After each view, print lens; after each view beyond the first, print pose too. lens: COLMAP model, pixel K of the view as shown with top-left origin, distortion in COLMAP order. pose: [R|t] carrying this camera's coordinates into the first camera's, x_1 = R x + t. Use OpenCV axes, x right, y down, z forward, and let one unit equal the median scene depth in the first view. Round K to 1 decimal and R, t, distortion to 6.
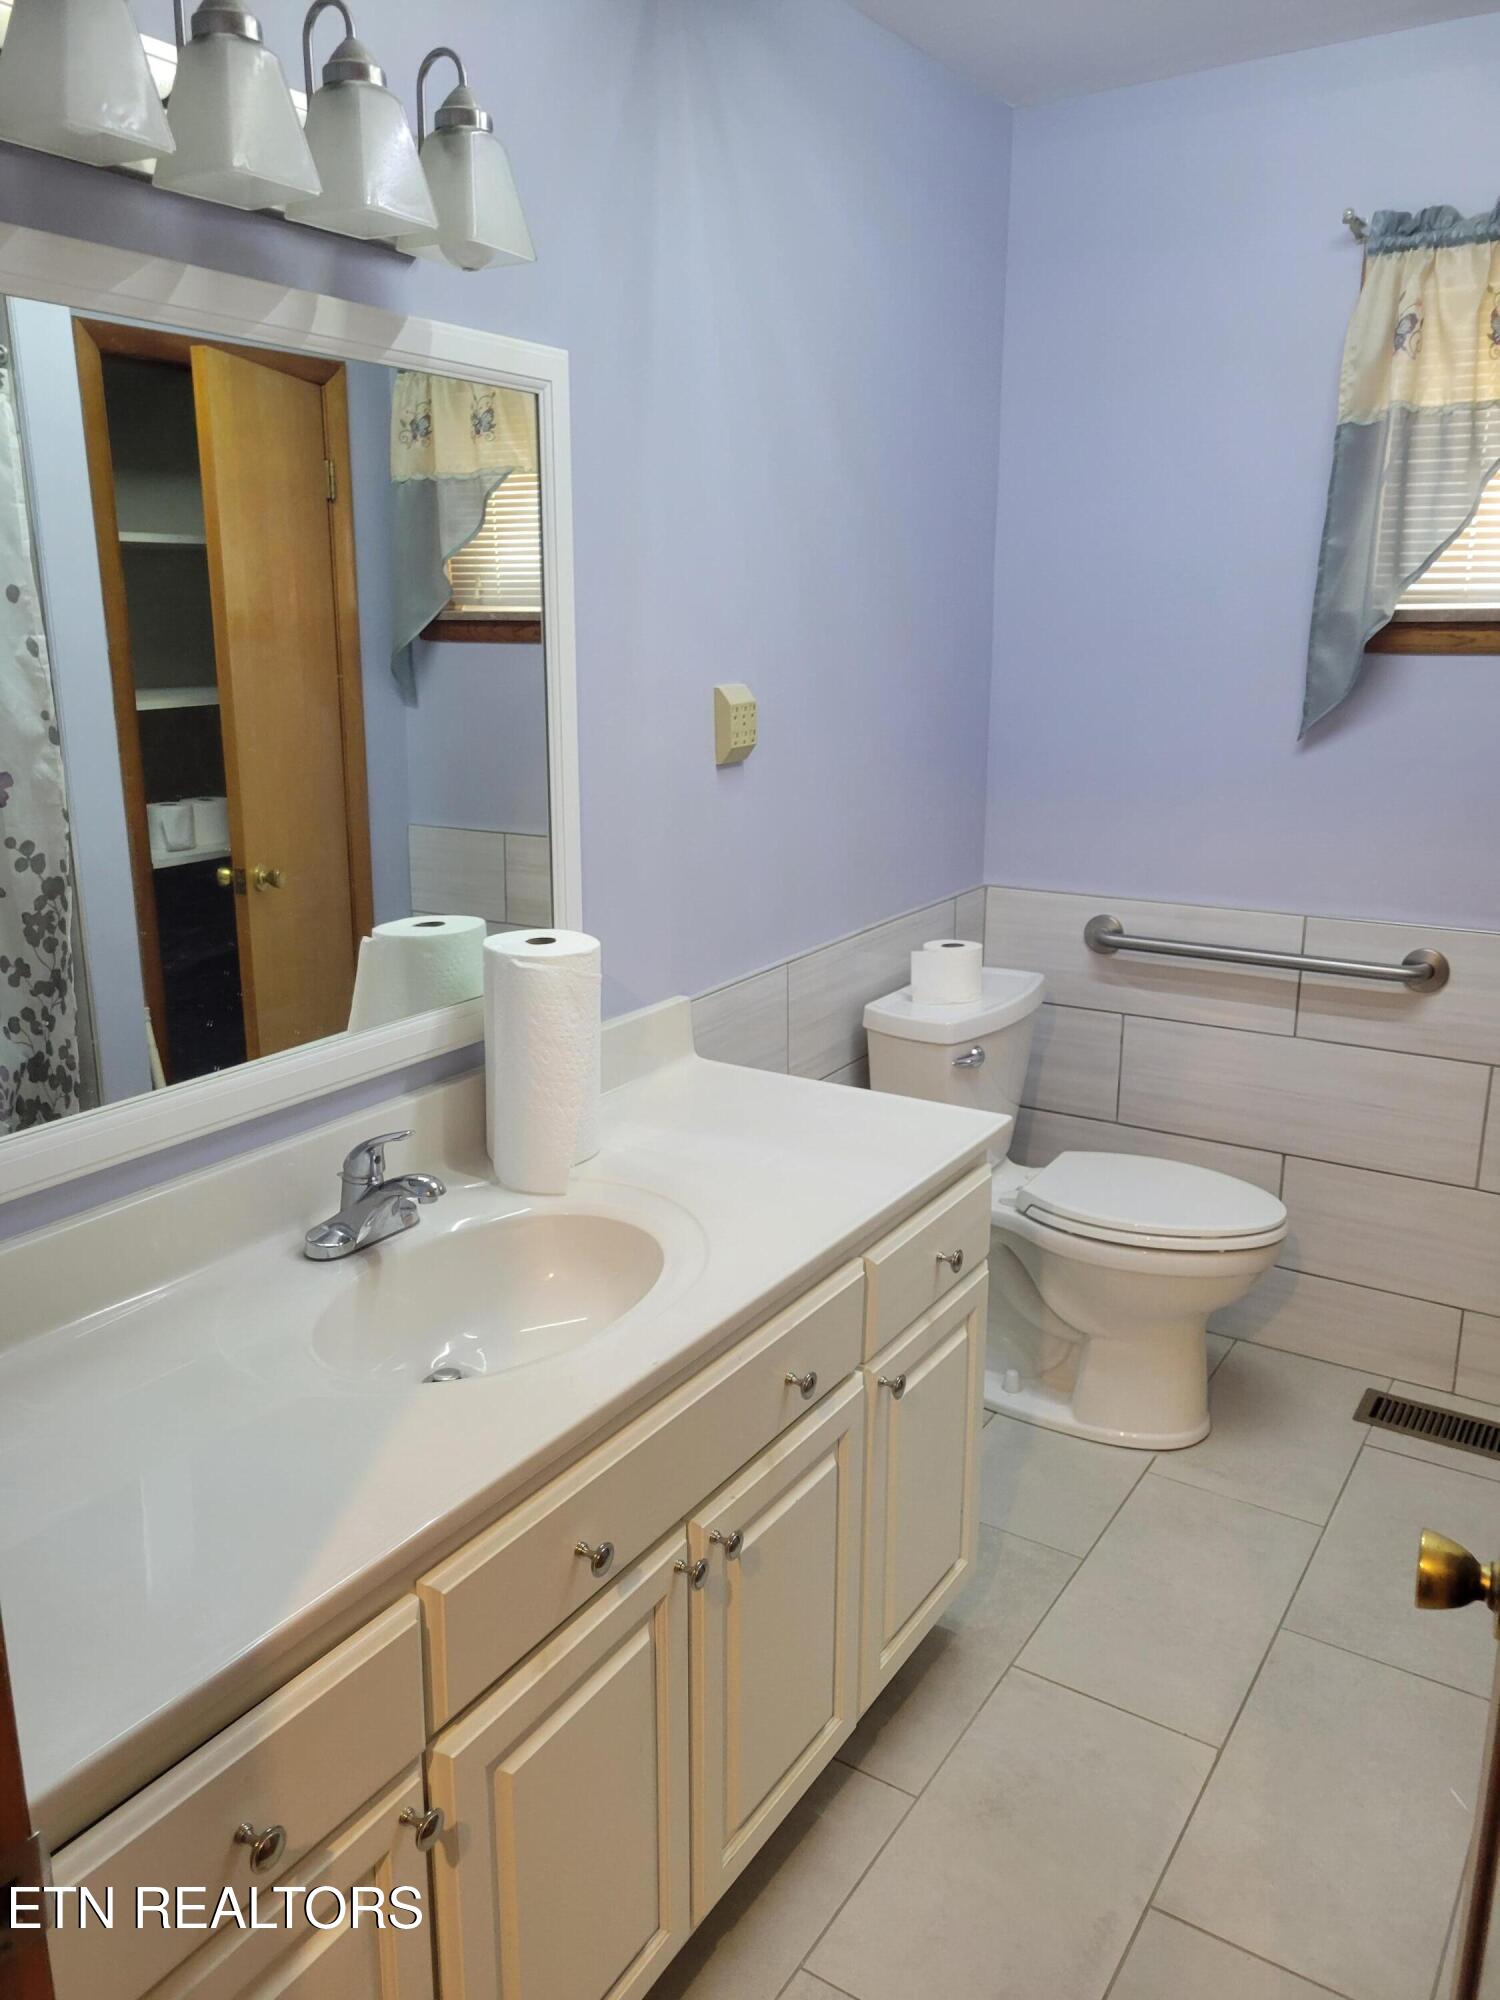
lens RADIAL K [[1523.0, 0, 748.4], [0, 1523.0, 995.8], [0, 0, 1]] dist [0.026859, -0.004994]
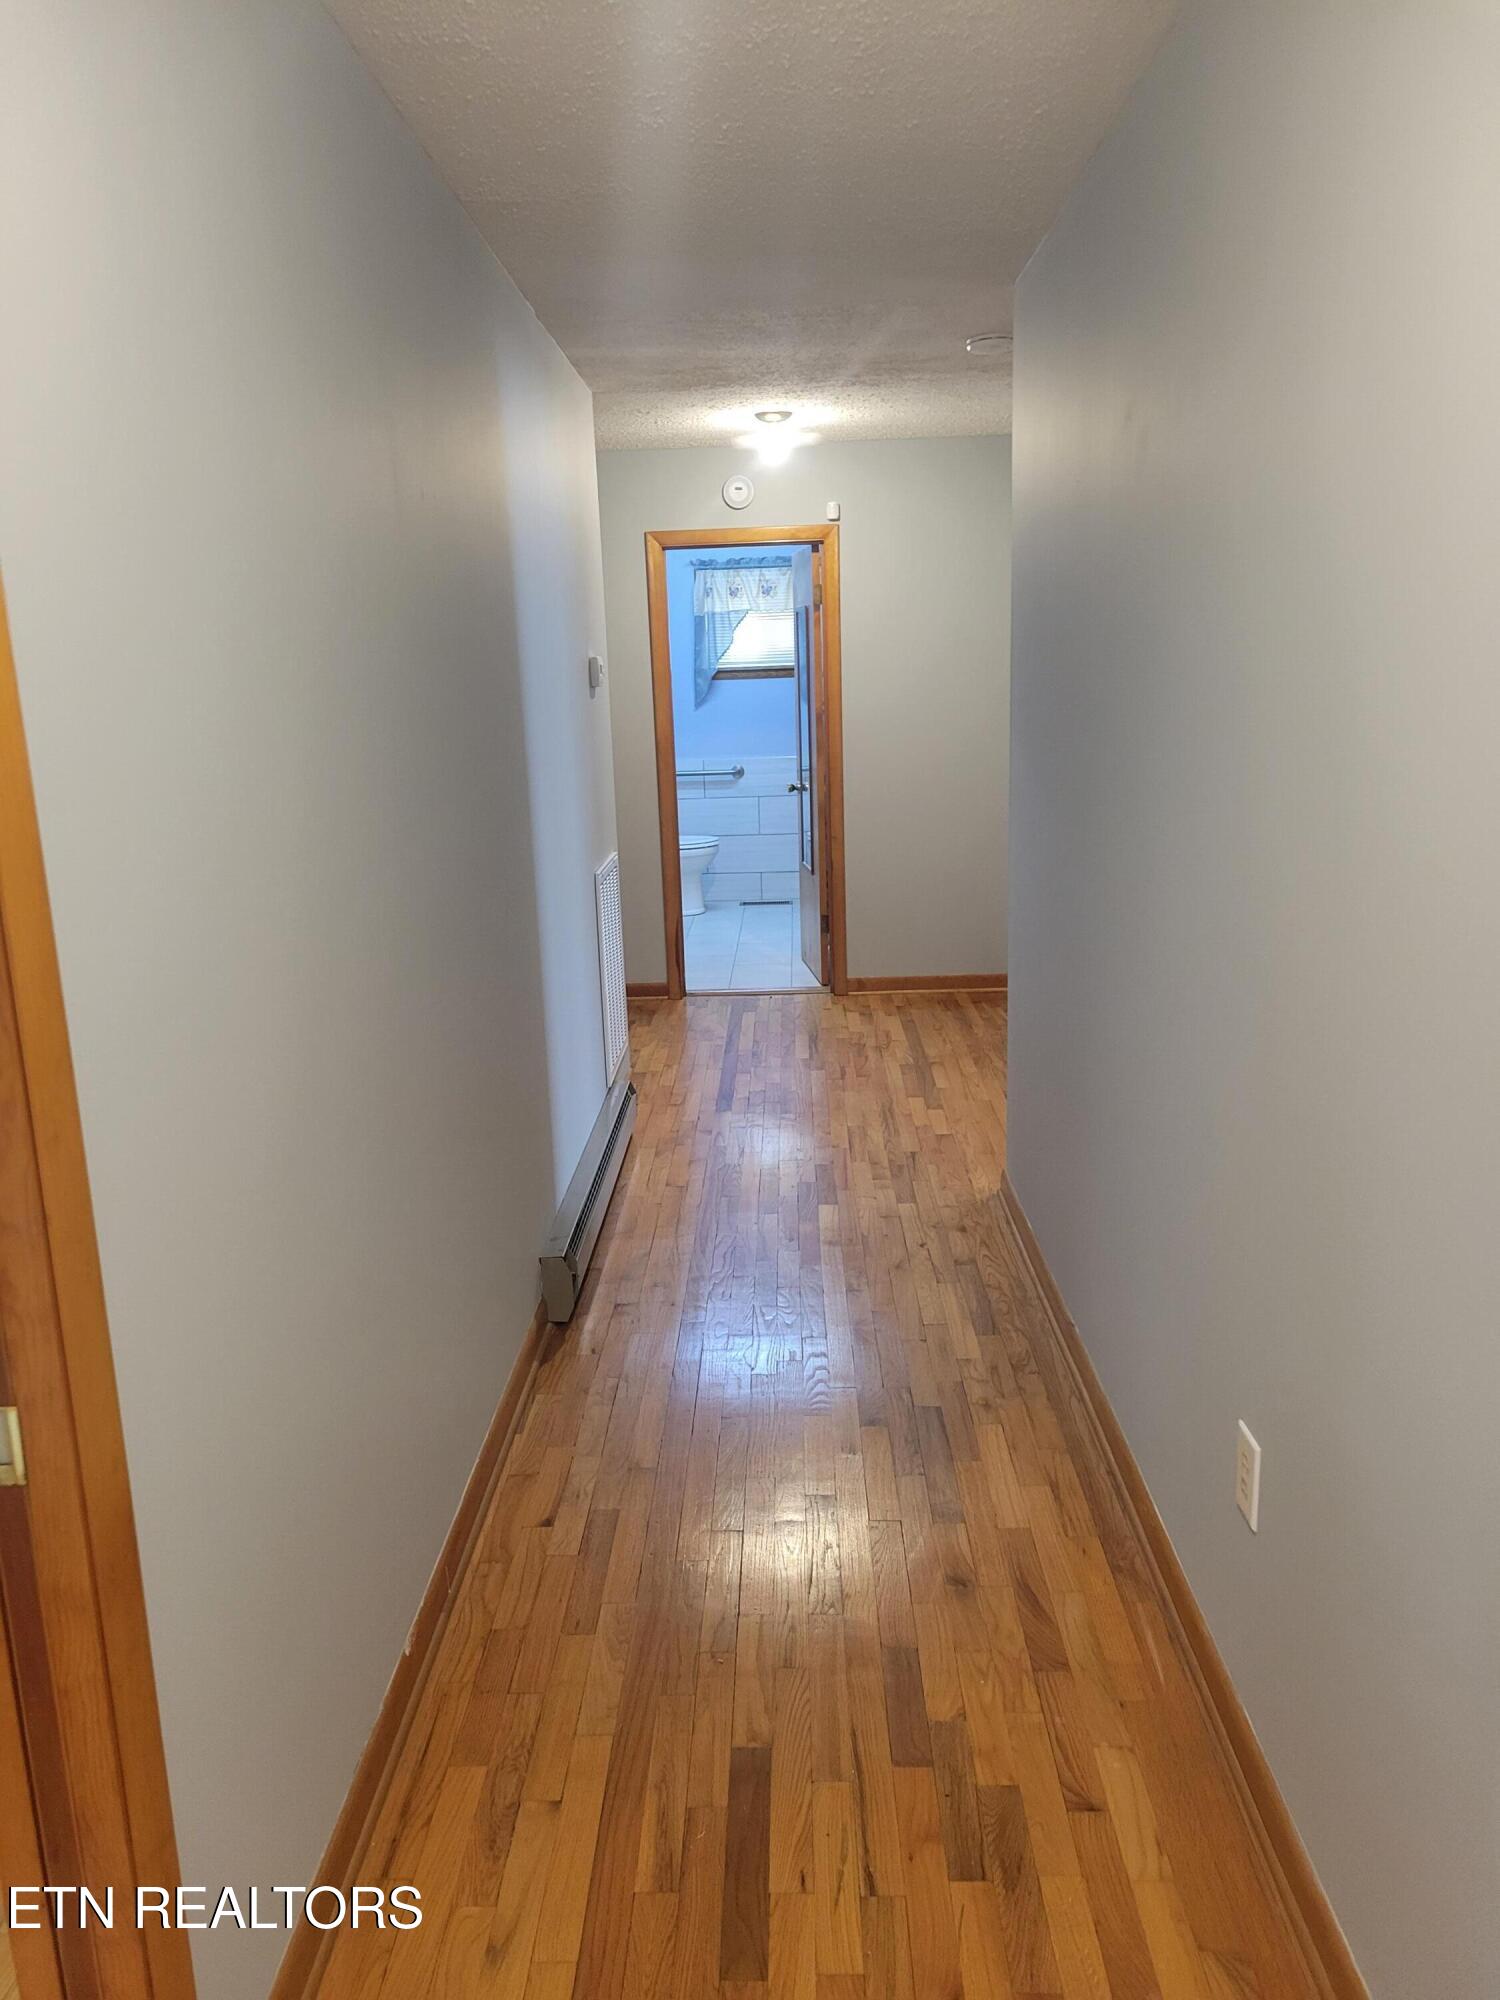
lens RADIAL K [[1523.0, 0, 749.1], [0, 1523.0, 1001.8], [0, 0, 1]] dist [0.026859, -0.004994]
pose [[0.858651, -0.145100, 0.491594, -1.348370], [0.158392, 0.987266, 0.014745, 0.467123], [-0.487473, 0.065204, 0.870700, -2.039278]]
